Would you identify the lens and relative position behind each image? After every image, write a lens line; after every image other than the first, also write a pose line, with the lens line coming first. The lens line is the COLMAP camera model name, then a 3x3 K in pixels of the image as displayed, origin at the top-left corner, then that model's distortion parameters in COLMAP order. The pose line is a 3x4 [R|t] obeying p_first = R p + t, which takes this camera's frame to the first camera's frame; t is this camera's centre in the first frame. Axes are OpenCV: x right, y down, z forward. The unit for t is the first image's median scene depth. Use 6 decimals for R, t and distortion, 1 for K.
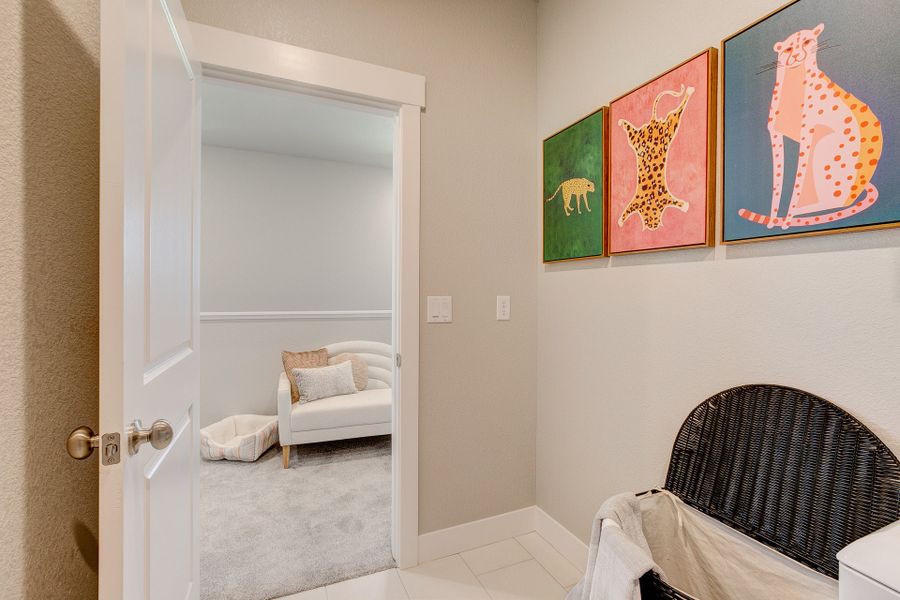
lens RADIAL K [[414.1, 0, 454.9], [0, 414.1, 299.5], [0, 0, 1]] dist [-0.036843, 0.021110]
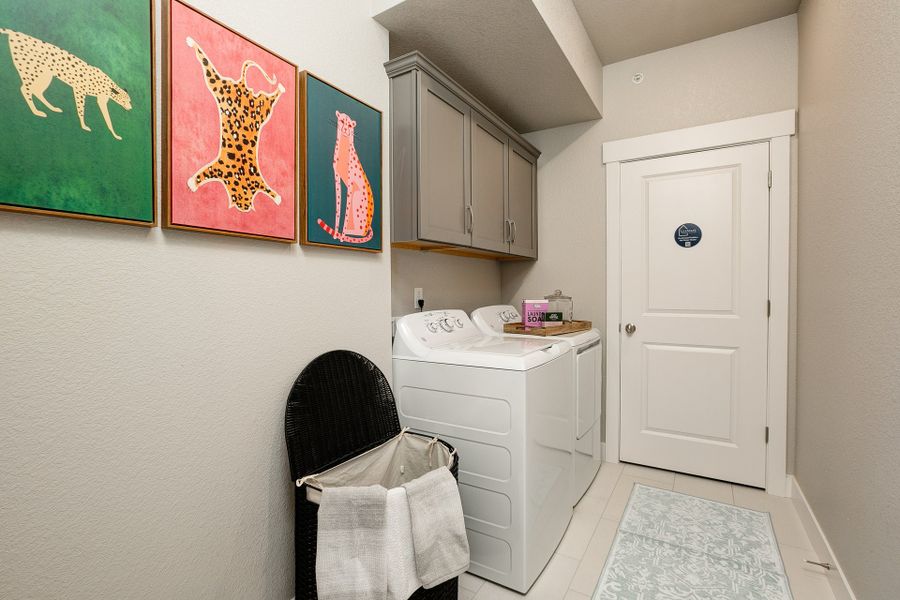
lens RADIAL K [[414.1, 0, 454.9], [0, 414.1, 299.5], [0, 0, 1]] dist [-0.036843, 0.021110]
pose [[-0.573546, -0.018579, 0.818962, -0.496101], [0.013906, 0.999378, 0.032411, -0.005966], [-0.819055, 0.029978, -0.572931, 1.171299]]
